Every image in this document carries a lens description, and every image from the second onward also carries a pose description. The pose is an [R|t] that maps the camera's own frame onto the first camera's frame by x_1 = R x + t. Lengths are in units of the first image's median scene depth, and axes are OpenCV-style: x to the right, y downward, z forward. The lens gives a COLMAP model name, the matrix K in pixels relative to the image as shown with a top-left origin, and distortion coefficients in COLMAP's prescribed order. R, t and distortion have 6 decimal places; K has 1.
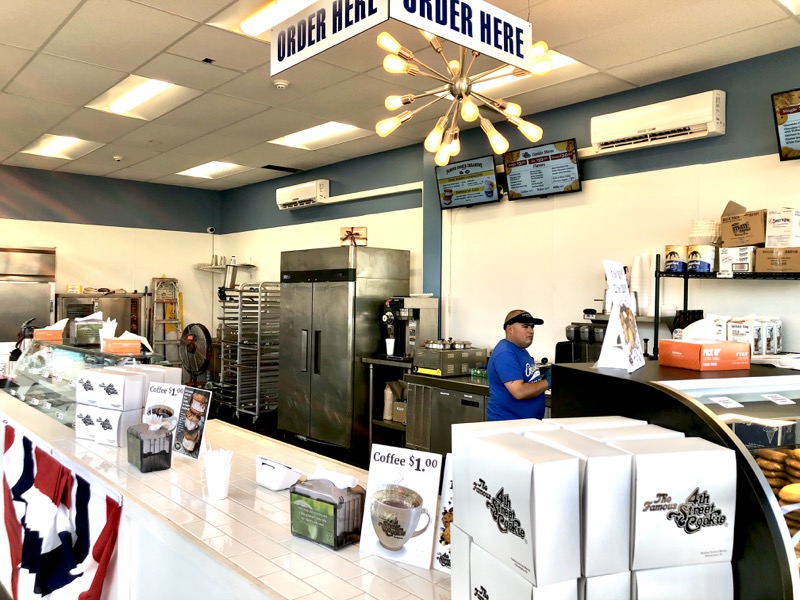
lens RADIAL K [[654.4, 0, 400.0], [0, 654.4, 300.0], [0, 0, 1]] dist [0.012186, 0.005504]
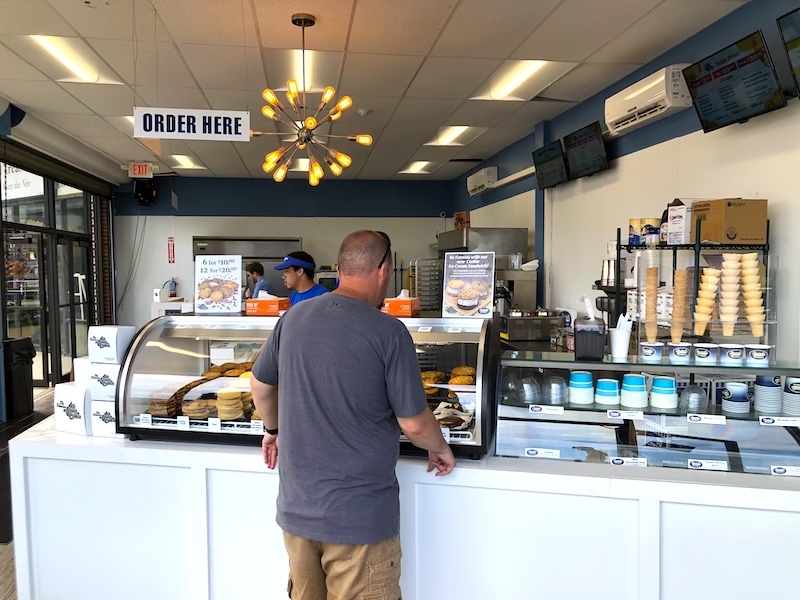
lens RADIAL K [[654.9, 0, 400.0], [0, 654.9, 300.0], [0, 0, 1]] dist [-0.007146, -0.004413]
pose [[0.841838, 0.008446, -0.539664, 0.764827], [0.015383, 0.999096, 0.039632, -0.000589], [0.539511, -0.041666, 0.840947, -0.115997]]
